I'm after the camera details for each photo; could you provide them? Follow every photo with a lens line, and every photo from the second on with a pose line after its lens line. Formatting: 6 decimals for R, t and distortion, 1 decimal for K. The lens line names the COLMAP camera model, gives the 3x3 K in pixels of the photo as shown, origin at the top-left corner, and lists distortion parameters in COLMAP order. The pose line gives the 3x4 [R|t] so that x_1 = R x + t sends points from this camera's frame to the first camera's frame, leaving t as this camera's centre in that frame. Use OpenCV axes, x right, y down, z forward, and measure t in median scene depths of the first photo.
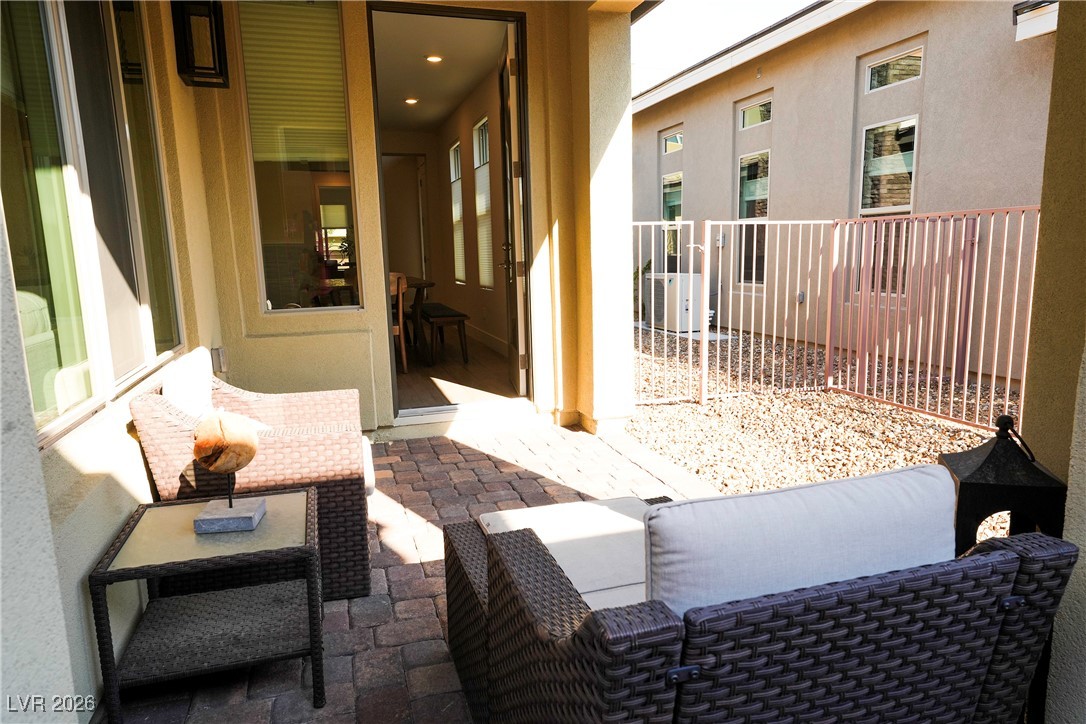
lens RADIAL K [[703.6, 0, 543.1], [0, 703.6, 364.4], [0, 0, 1]] dist [0.025591, -0.004057]
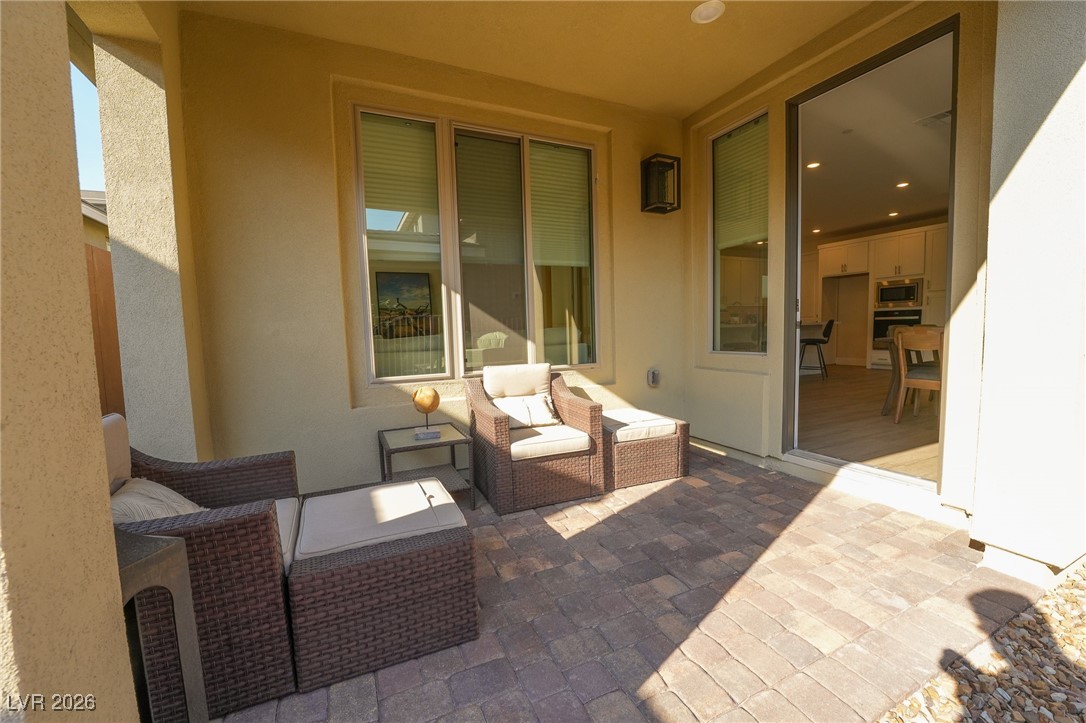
lens RADIAL K [[440.5, 0, 542.9], [0, 440.5, 364.6], [0, 0, 1]] dist [-0.027956, 0.003696]
pose [[0.122733, 0.099431, -0.987446, 0.488002], [-0.131744, 0.987795, 0.083091, -0.083599], [0.983656, 0.119892, 0.134335, 0.580455]]
